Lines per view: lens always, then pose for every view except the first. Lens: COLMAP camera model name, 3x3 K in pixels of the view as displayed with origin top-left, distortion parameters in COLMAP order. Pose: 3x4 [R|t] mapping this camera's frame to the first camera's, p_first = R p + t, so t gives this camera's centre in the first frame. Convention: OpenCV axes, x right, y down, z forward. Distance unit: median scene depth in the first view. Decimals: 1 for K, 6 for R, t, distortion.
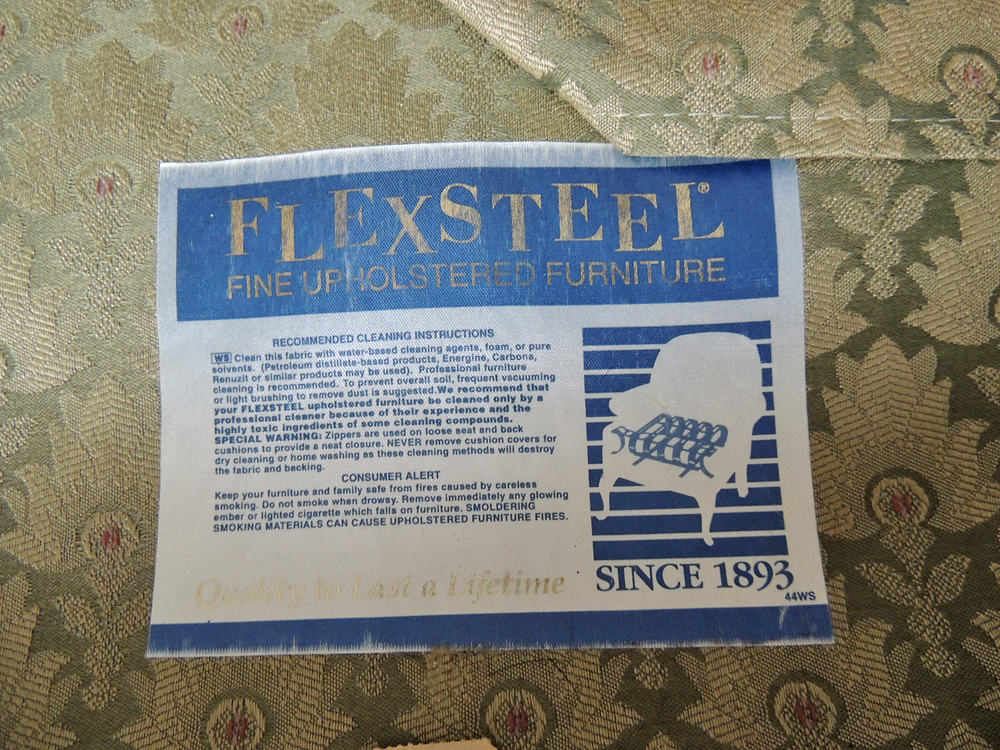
lens RADIAL K [[647.3, 0, 500.0], [0, 647.3, 375.0], [0, 0, 1]] dist [-0.000789, -0.000548]
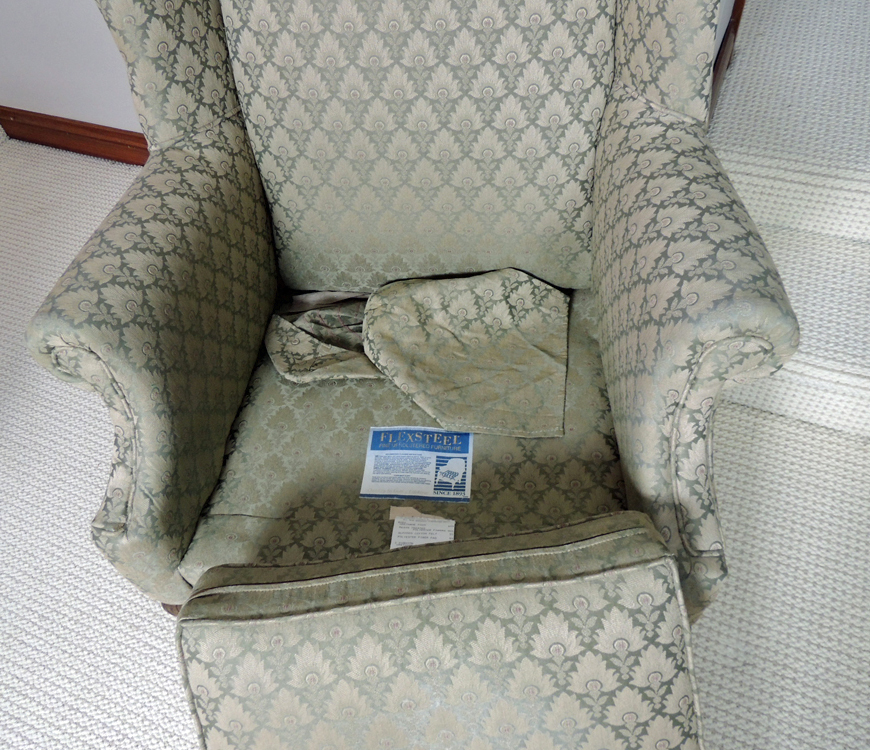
lens RADIAL K [[649.7, 0, 435.0], [0, 649.7, 375.0], [0, 0, 1]] dist [-0.104863, 0.005329]
pose [[0.992495, 0.066260, -0.102783, 0.693648], [-0.108515, 0.864714, -0.490403, 2.268997], [0.056384, 0.497876, 0.865414, -4.667880]]
